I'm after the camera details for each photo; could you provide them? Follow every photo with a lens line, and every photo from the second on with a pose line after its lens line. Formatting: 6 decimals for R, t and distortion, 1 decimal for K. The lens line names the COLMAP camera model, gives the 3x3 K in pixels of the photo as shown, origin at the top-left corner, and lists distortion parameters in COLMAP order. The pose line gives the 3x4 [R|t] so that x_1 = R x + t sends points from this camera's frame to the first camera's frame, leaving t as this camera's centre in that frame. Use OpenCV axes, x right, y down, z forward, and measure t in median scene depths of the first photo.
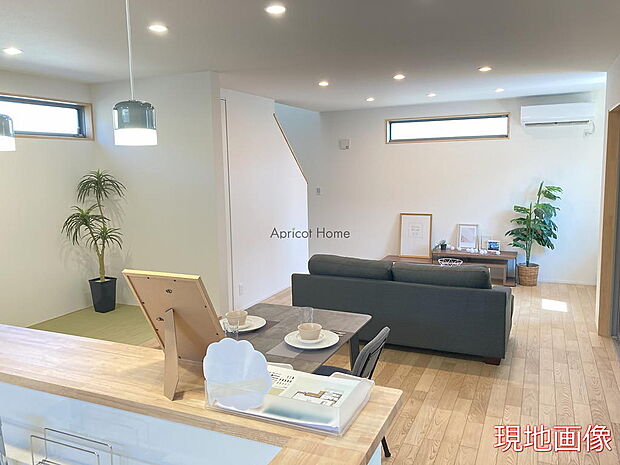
lens RADIAL K [[512.2, 0, 310.0], [0, 512.2, 232.7], [0, 0, 1]] dist [0.008270, -0.008214]
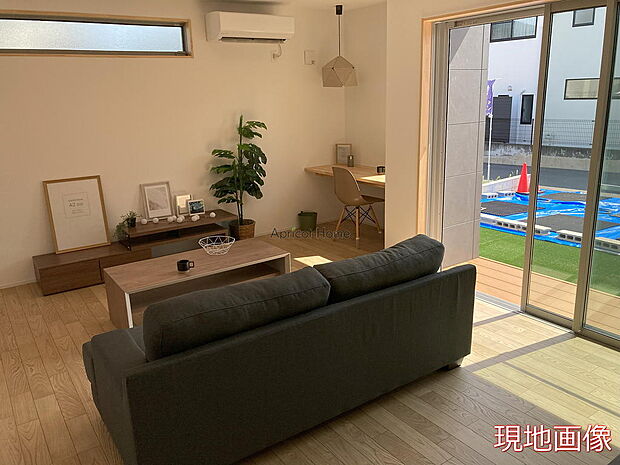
lens RADIAL K [[512.2, 0, 310.8], [0, 512.2, 229.7], [0, 0, 1]] dist [0.008270, -0.008214]
pose [[0.512086, -0.222935, 0.829498, -0.176503], [0.124741, 0.974794, 0.184976, -0.058607], [-0.849828, 0.008748, 0.526988, 0.473514]]
